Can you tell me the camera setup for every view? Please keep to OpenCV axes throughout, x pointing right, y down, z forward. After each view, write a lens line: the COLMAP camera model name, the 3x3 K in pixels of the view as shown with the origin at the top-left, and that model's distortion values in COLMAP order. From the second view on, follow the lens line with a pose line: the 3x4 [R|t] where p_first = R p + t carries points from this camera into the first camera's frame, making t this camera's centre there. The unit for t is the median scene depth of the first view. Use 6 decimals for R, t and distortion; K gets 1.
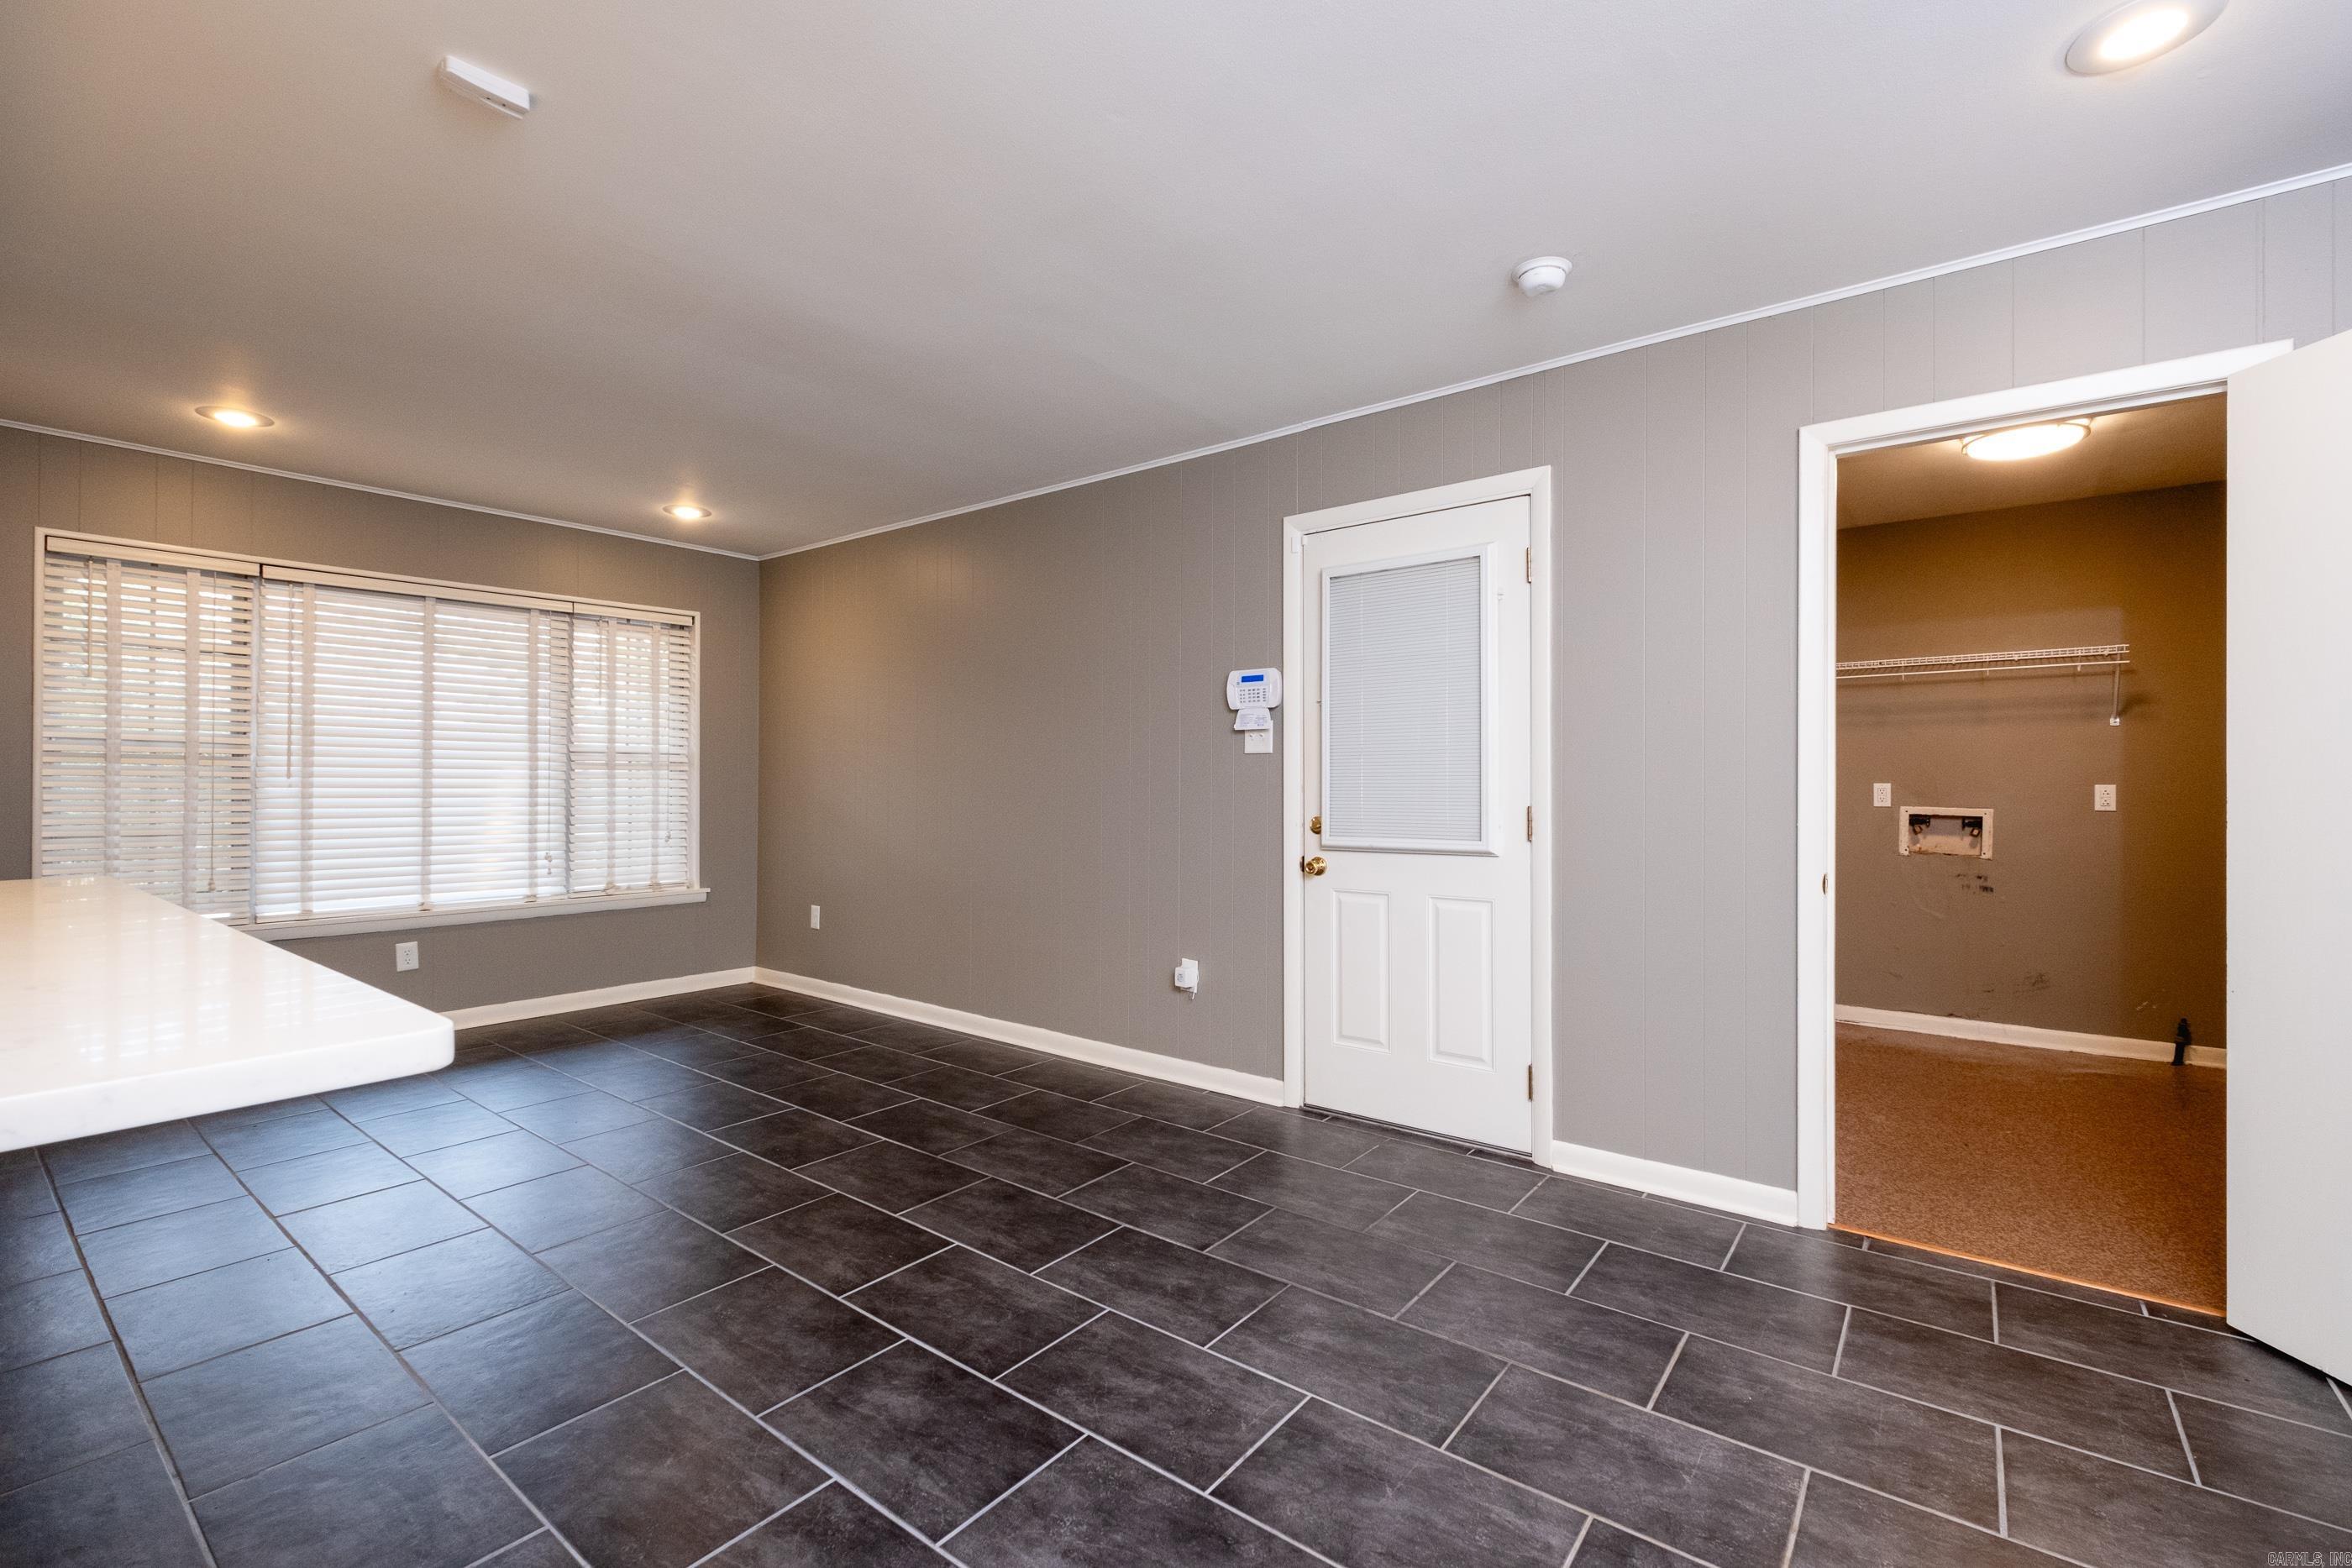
lens RADIAL K [[1028.8, 0, 1192.6], [0, 1028.8, 777.9], [0, 0, 1]] dist [0.001571, -0.000137]
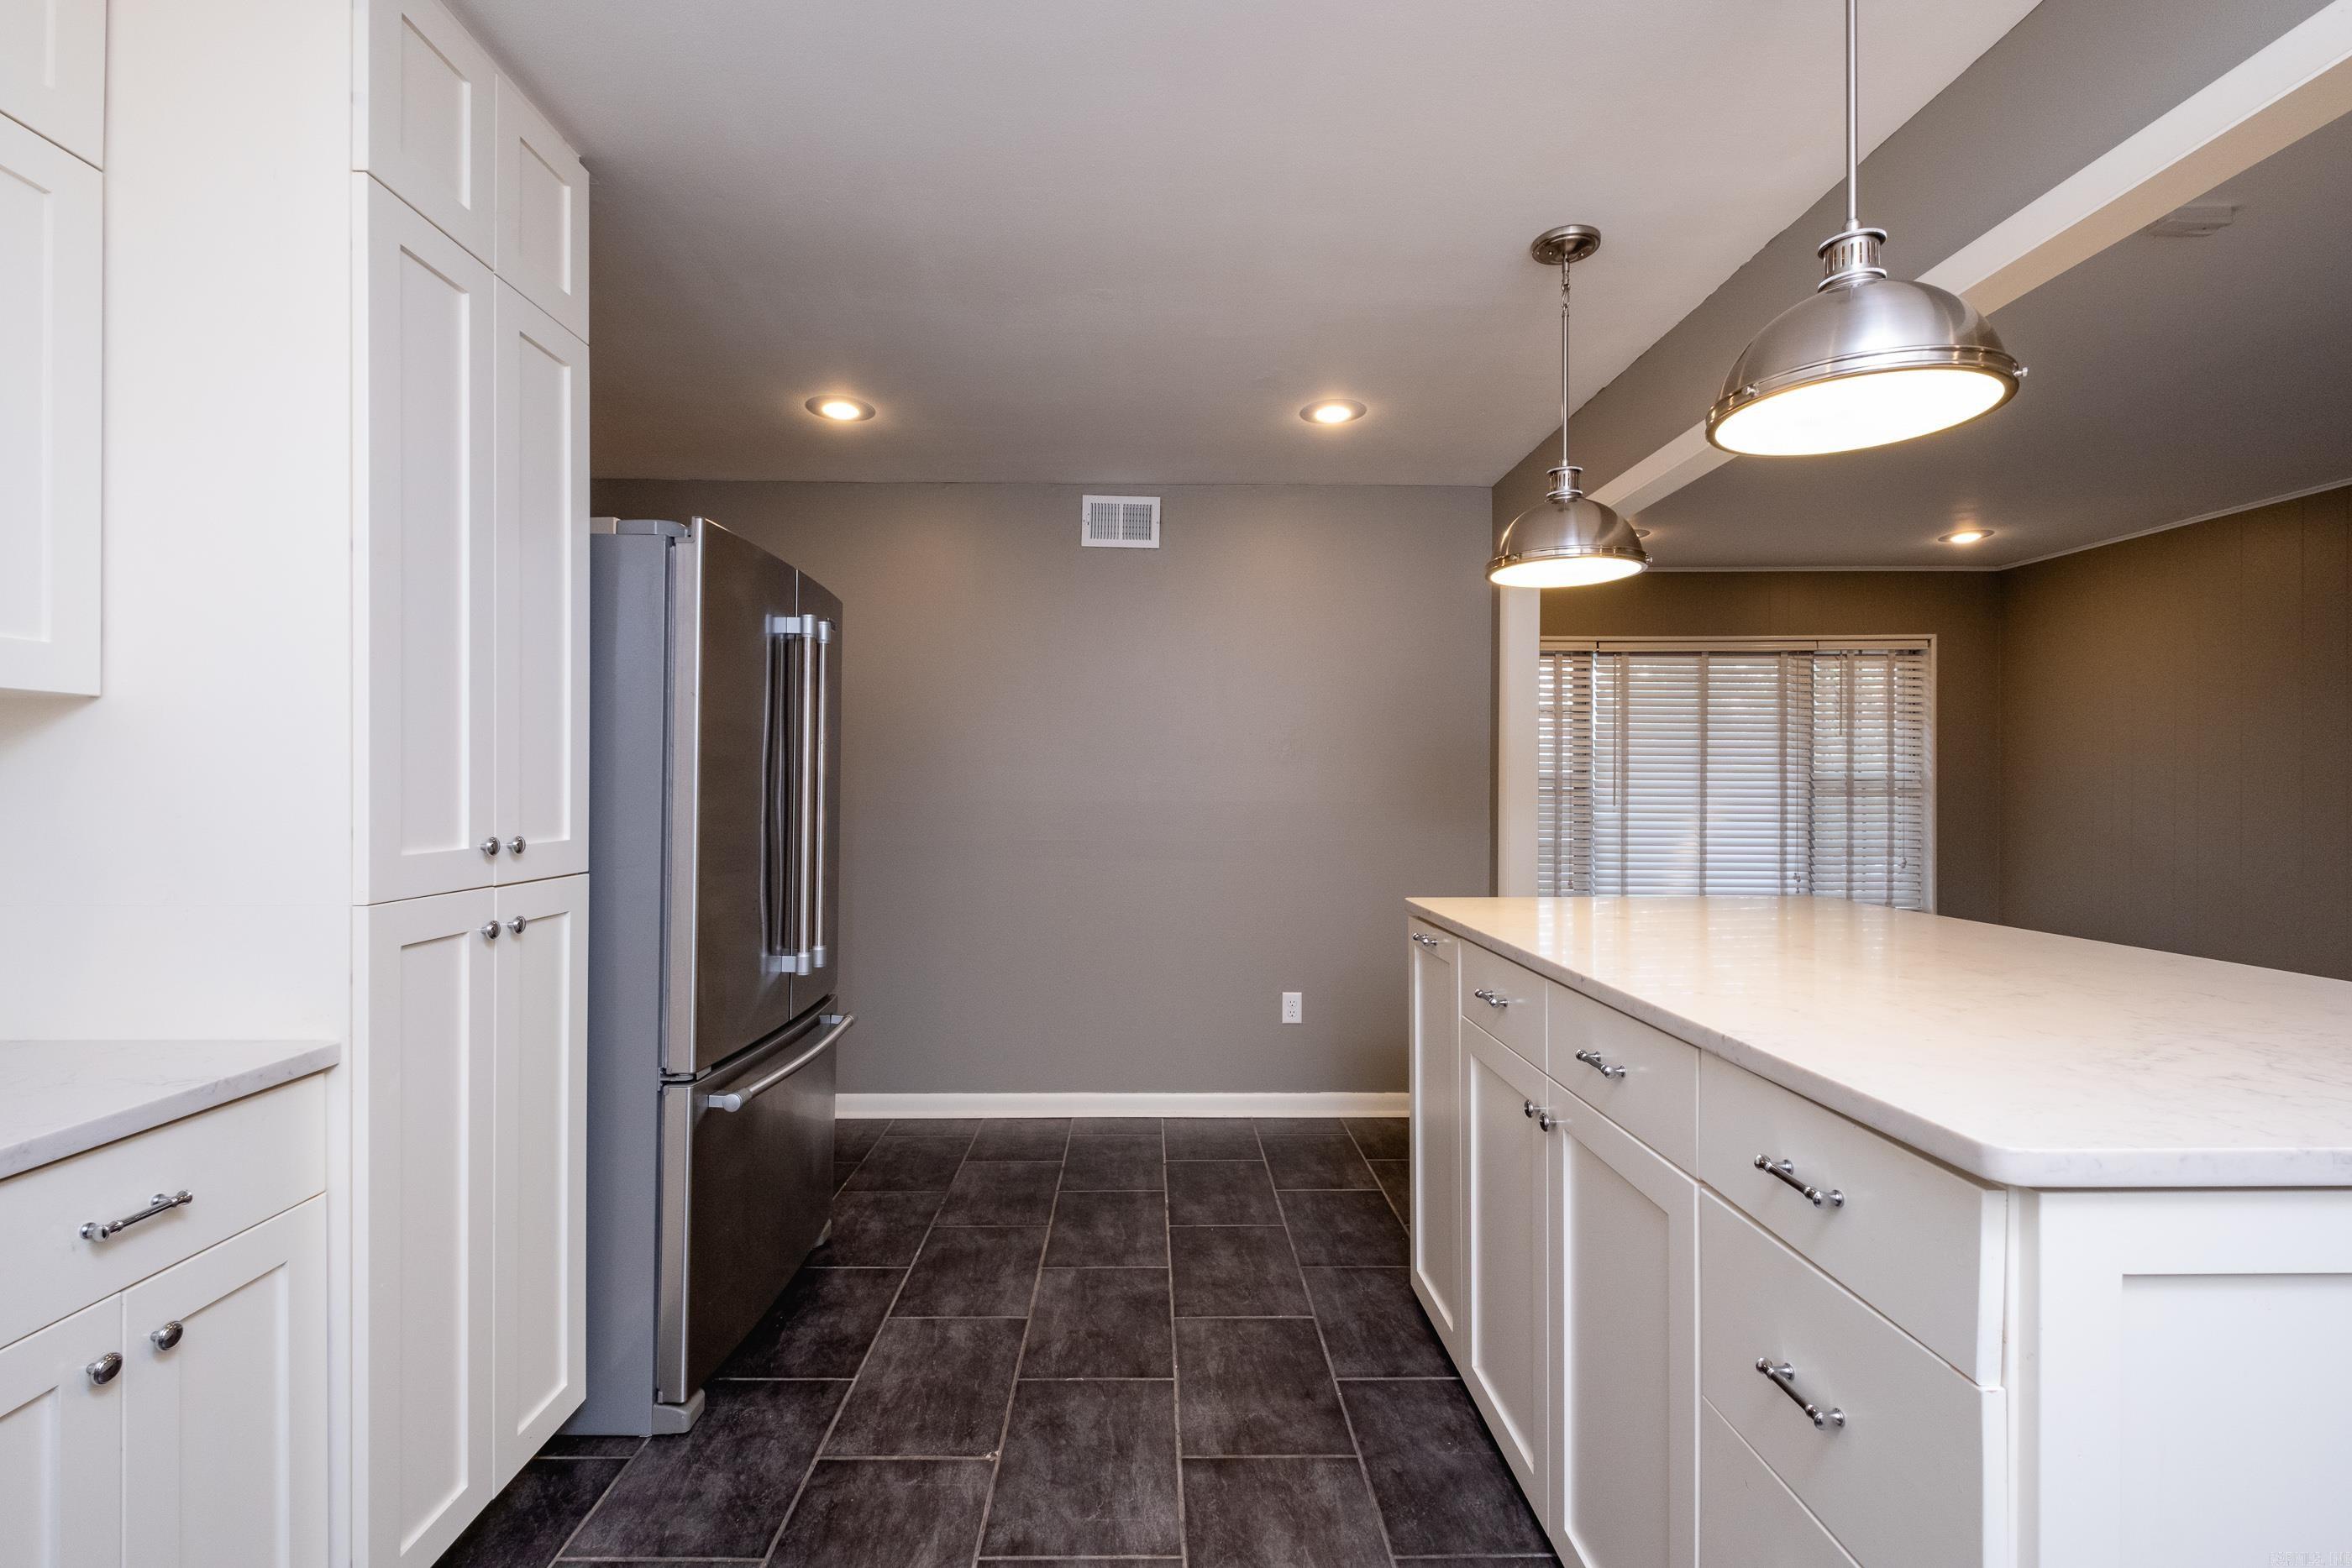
lens RADIAL K [[1042.9, 0, 1180.0], [0, 1042.9, 787.8], [0, 0, 1]] dist [0.003682, -0.000732]
pose [[0.618461, -0.001110, -0.785815, -0.205391], [0.003844, 0.999991, 0.001612, -0.028592], [0.785806, -0.004018, 0.618459, -0.258197]]
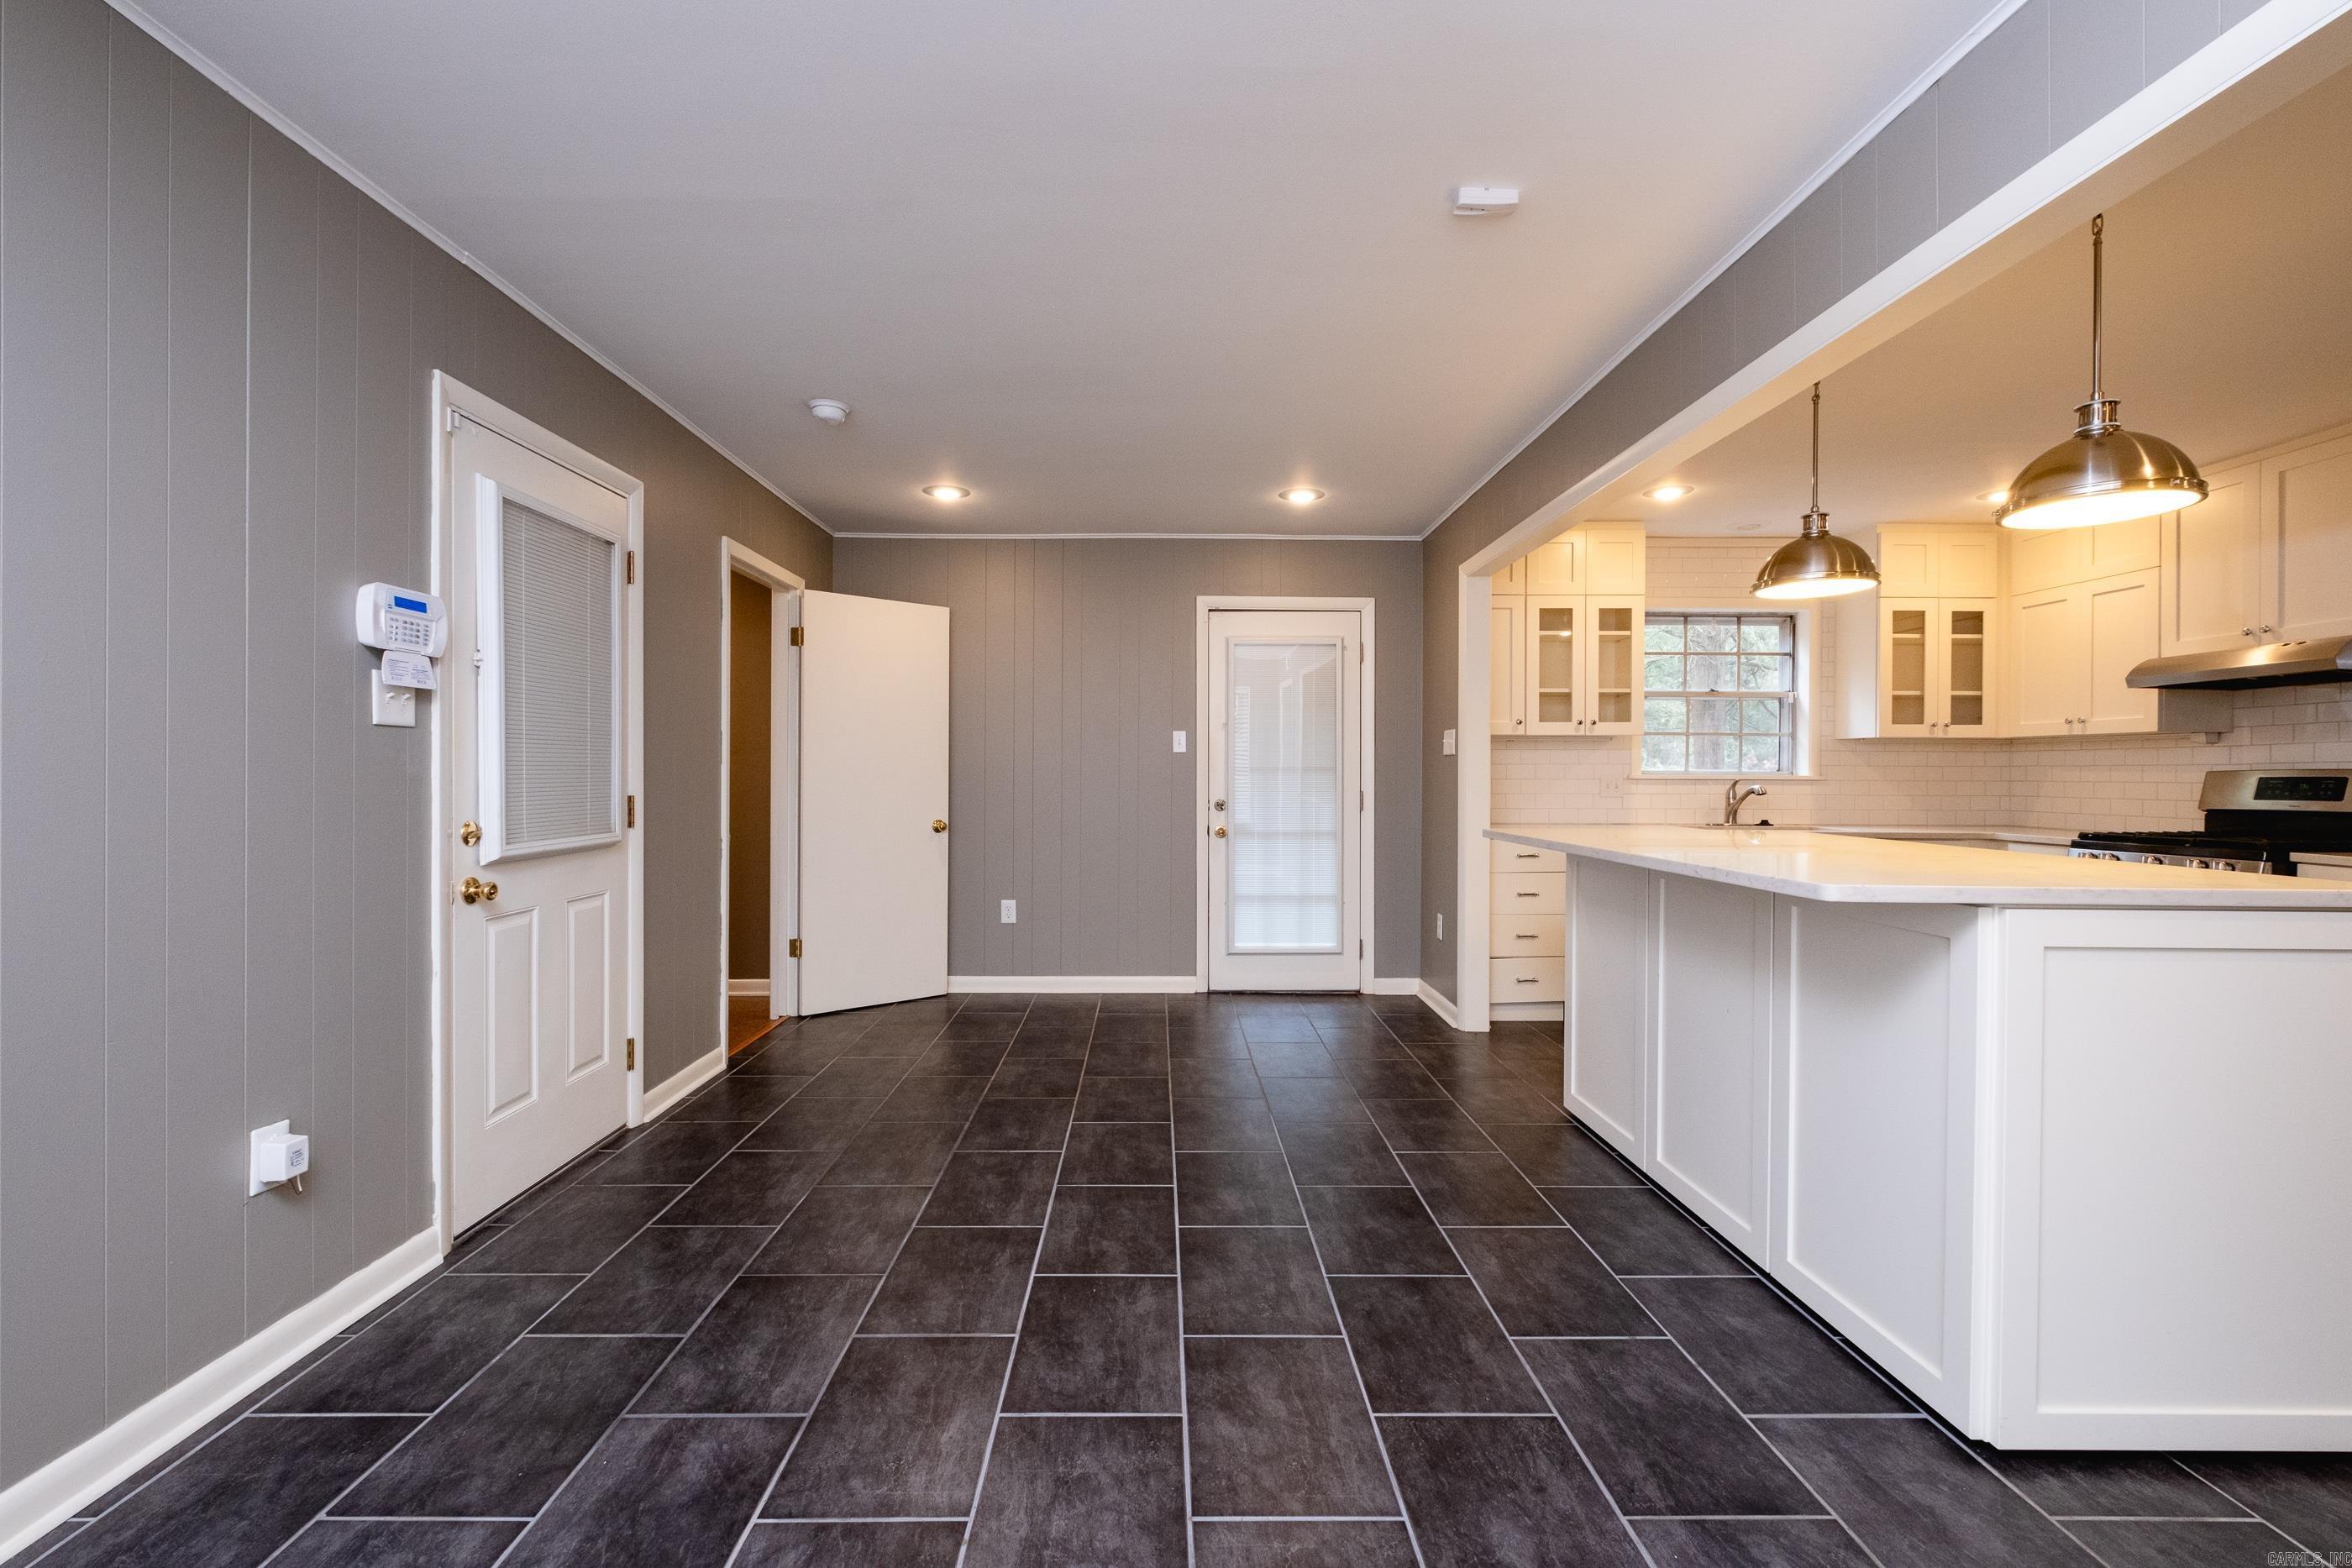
lens RADIAL K [[994.8, 0, 1183.0], [0, 994.8, 780.6], [0, 0, 1]] dist [0.012329, -0.007931]
pose [[-0.629698, -0.010759, 0.776766, -0.668055], [-0.011014, 0.999927, 0.004921, 0.000821], [-0.776762, -0.005457, -0.629770, 0.971560]]
